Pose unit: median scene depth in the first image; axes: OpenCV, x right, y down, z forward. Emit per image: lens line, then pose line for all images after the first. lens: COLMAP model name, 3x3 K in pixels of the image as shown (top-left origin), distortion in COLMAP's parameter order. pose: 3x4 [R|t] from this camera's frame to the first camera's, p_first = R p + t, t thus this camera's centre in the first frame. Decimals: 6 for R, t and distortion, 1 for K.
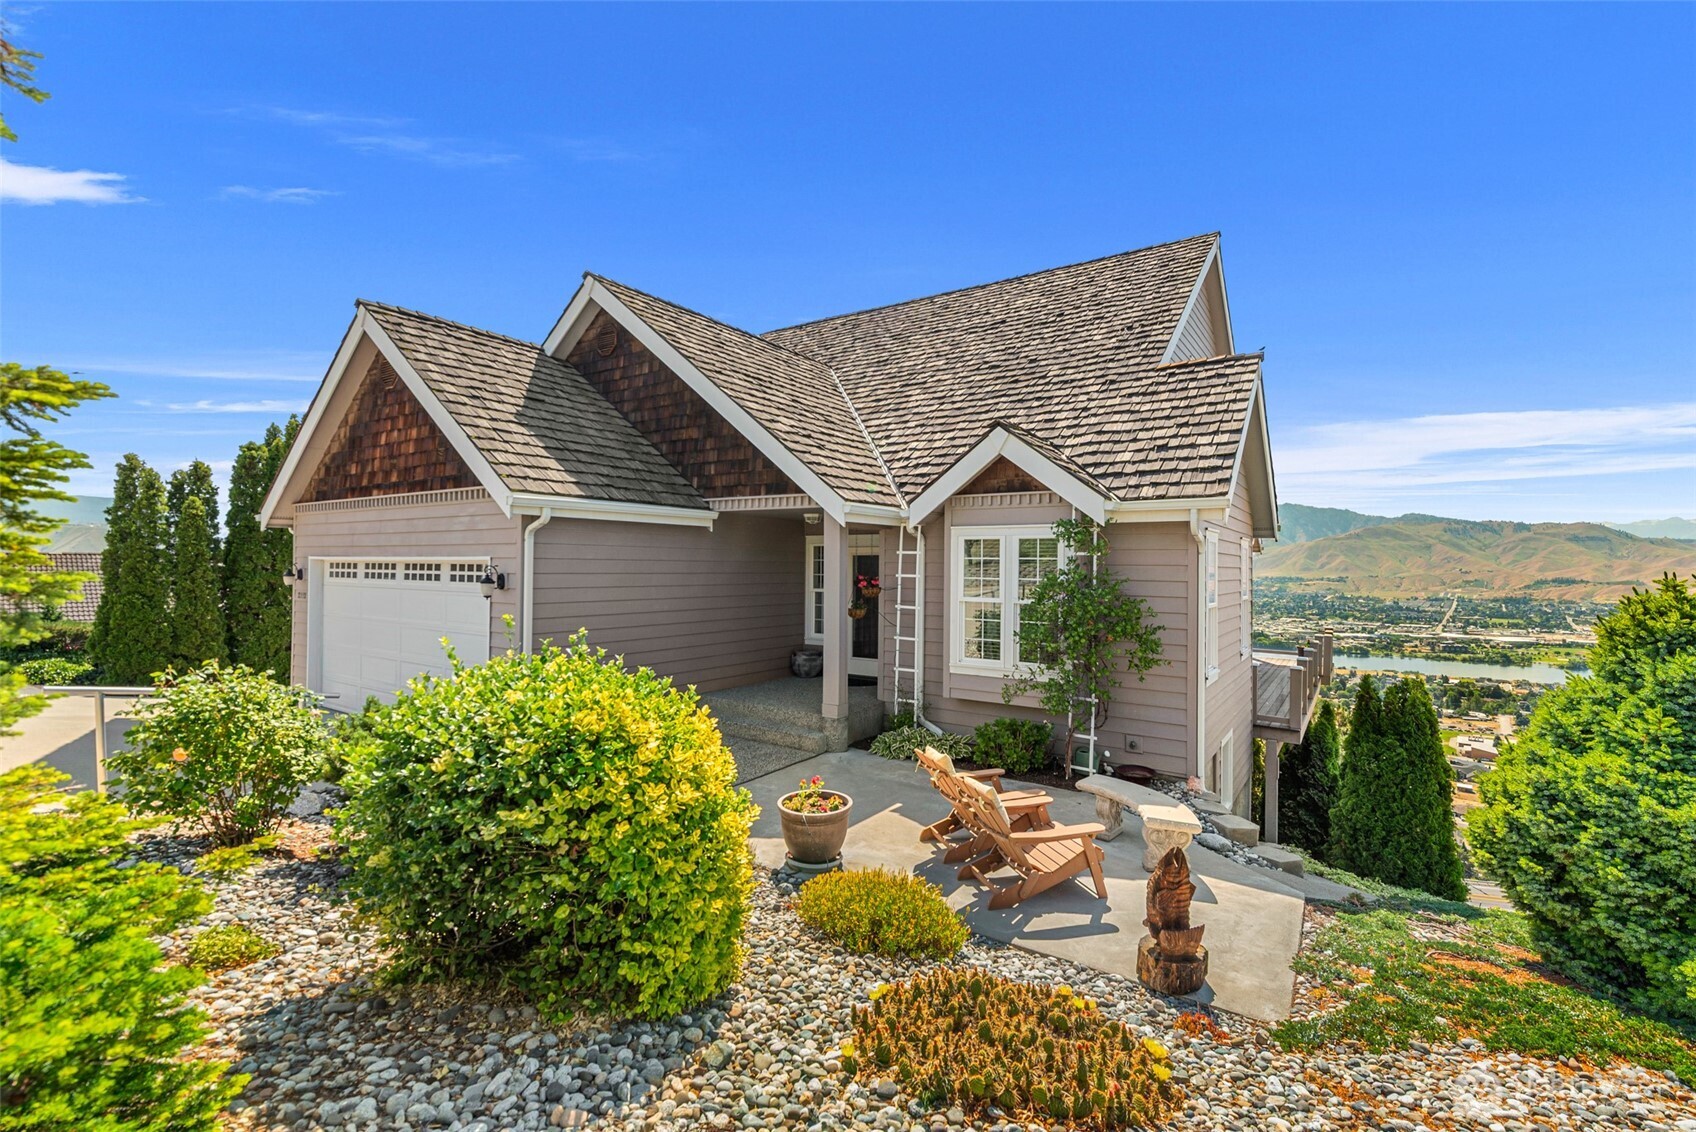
lens RADIAL K [[735.4, 0, 861.9], [0, 735.4, 564.4], [0, 0, 1]] dist [-0.000883, 0.000103]
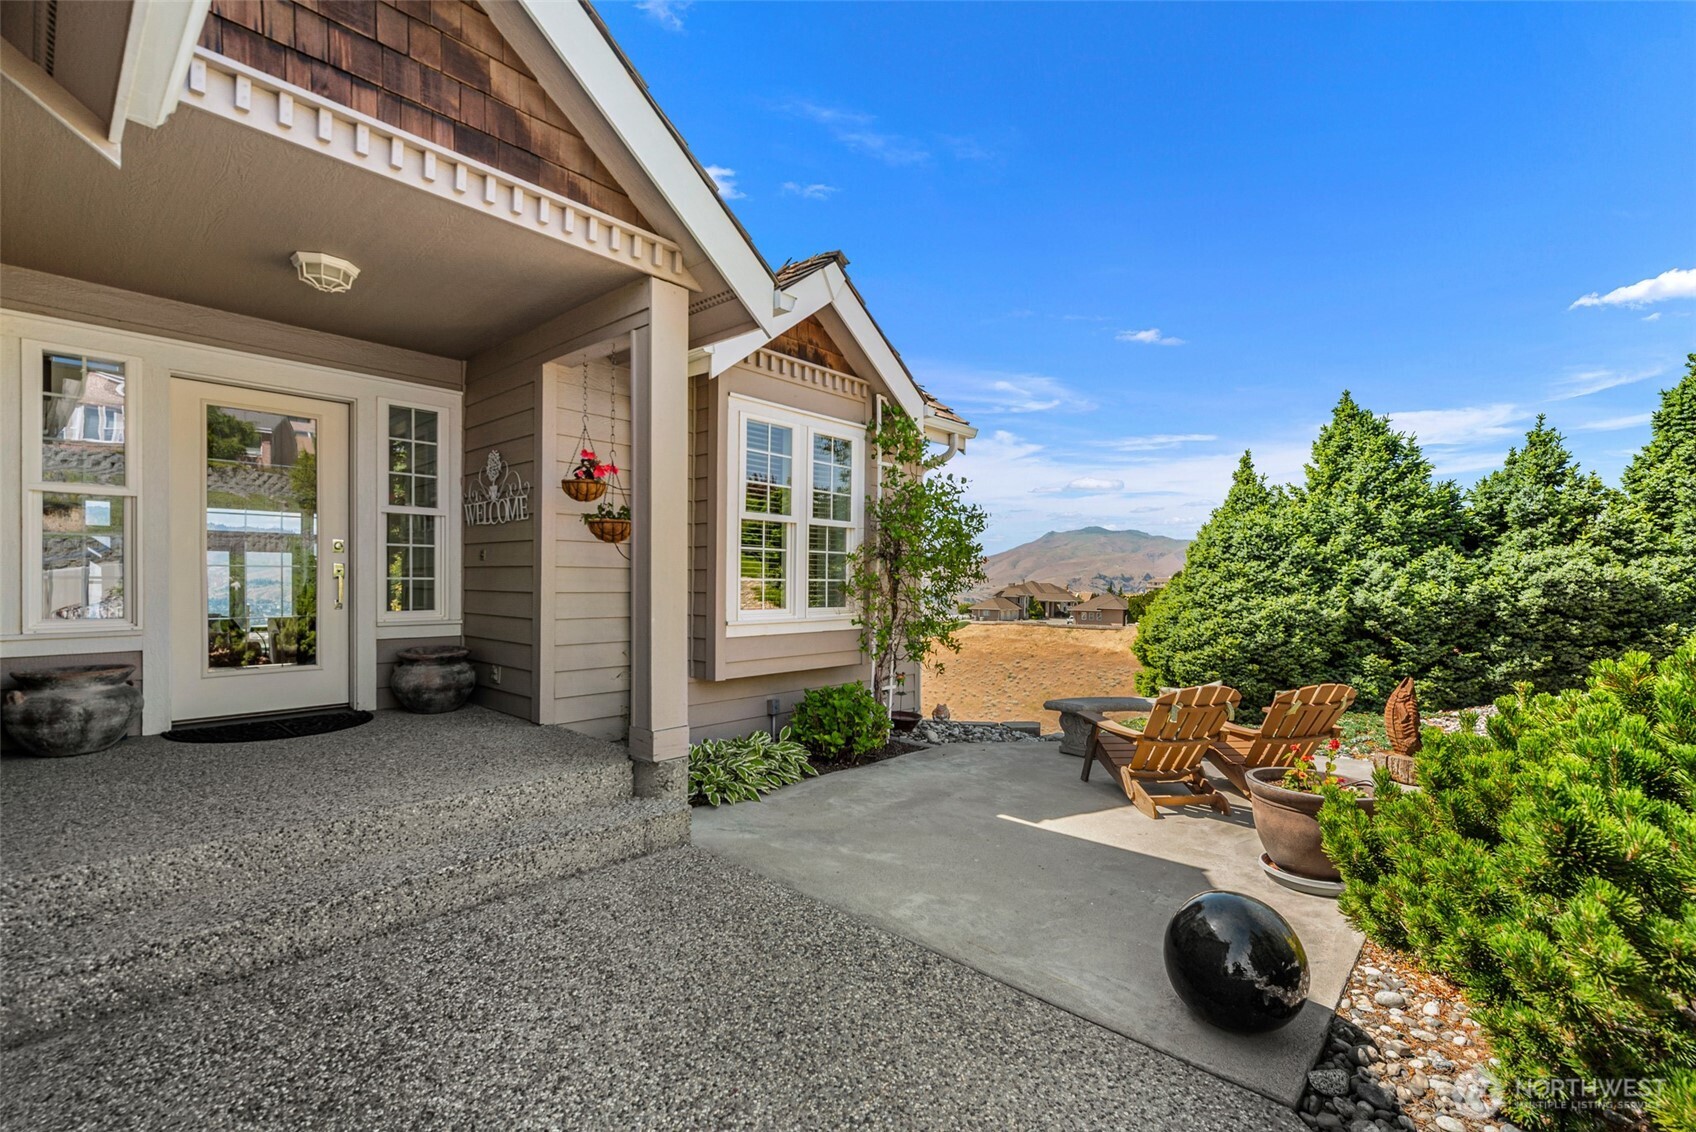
lens RADIAL K [[734.7, 0, 847.8], [0, 734.7, 578.7], [0, 0, 1]] dist [0.000733, -0.000213]
pose [[0.130069, -0.006714, 0.991482, -0.474789], [-0.009862, 0.999919, 0.008065, 0.097380], [-0.991456, -0.010827, 0.129992, 0.869972]]
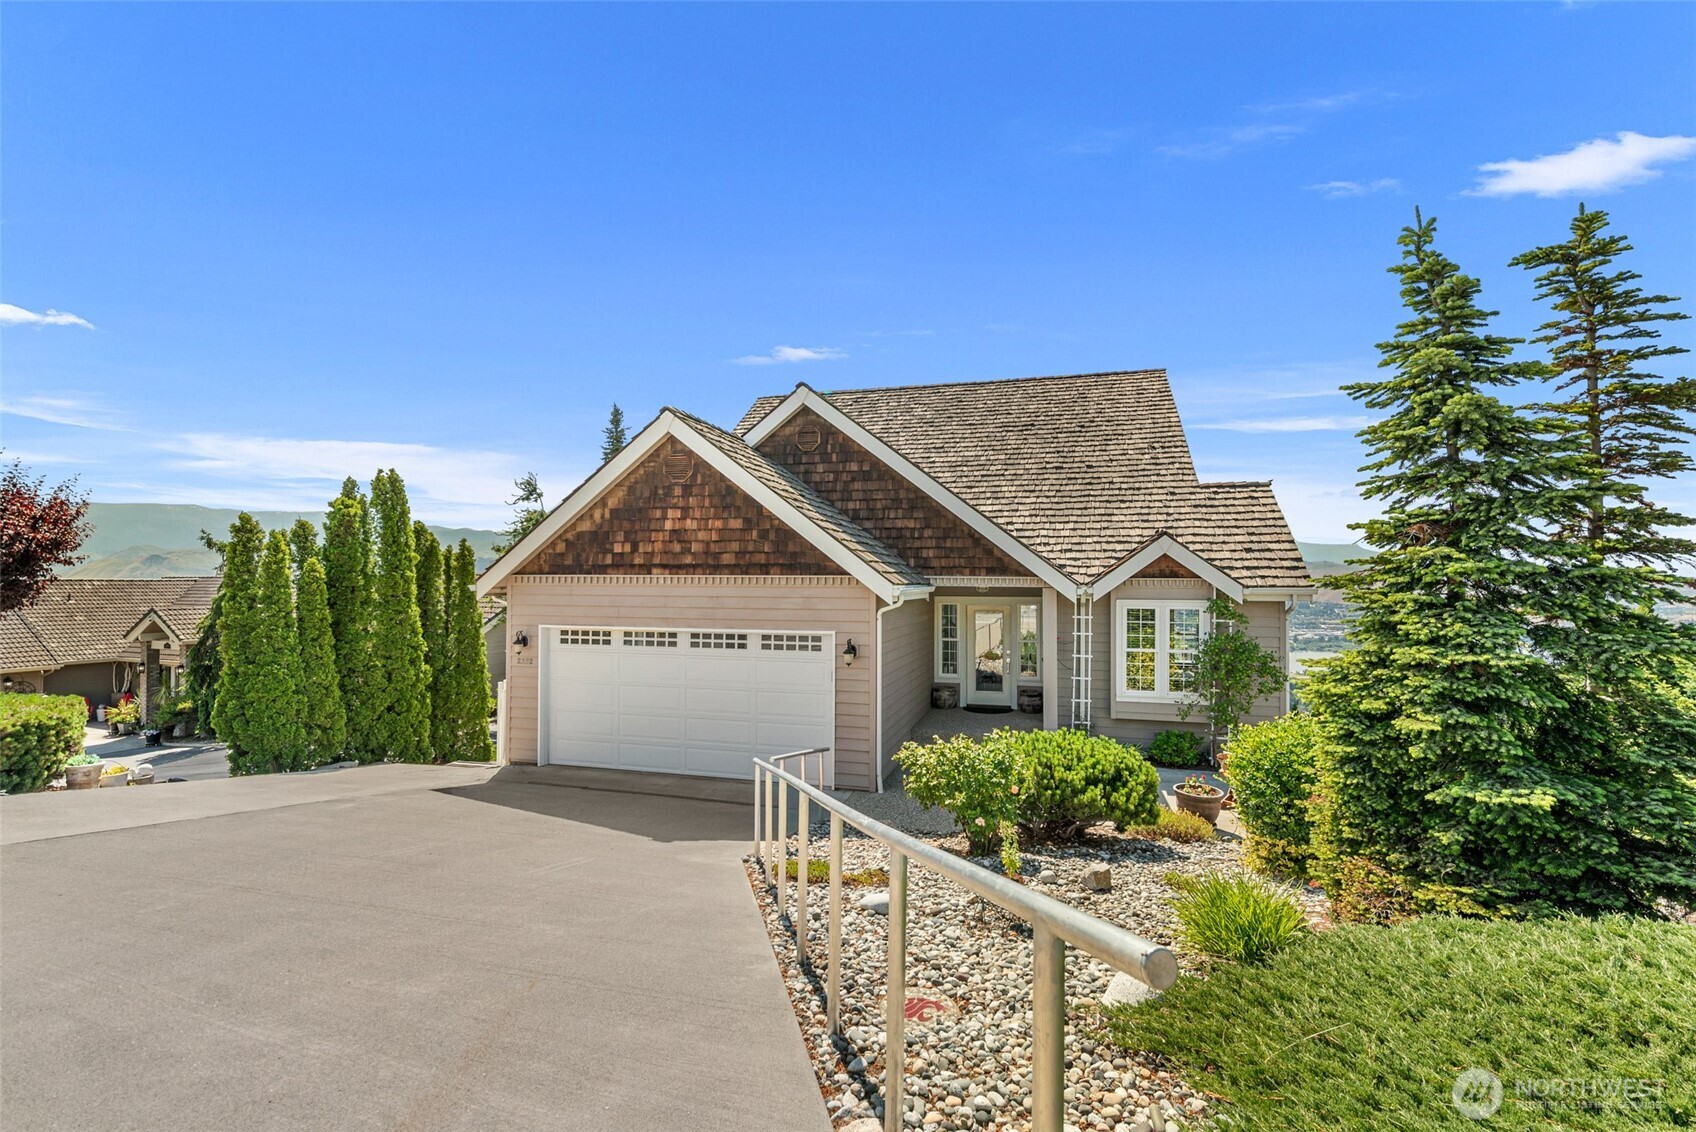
lens RADIAL K [[734.7, 0, 847.8], [0, 734.7, 578.7], [0, 0, 1]] dist [0.000733, -0.000213]
pose [[0.948557, -0.004228, 0.316578, -0.866466], [0.005121, 0.999985, -0.001988, -0.096509], [-0.316565, 0.003507, 0.948564, -0.200904]]
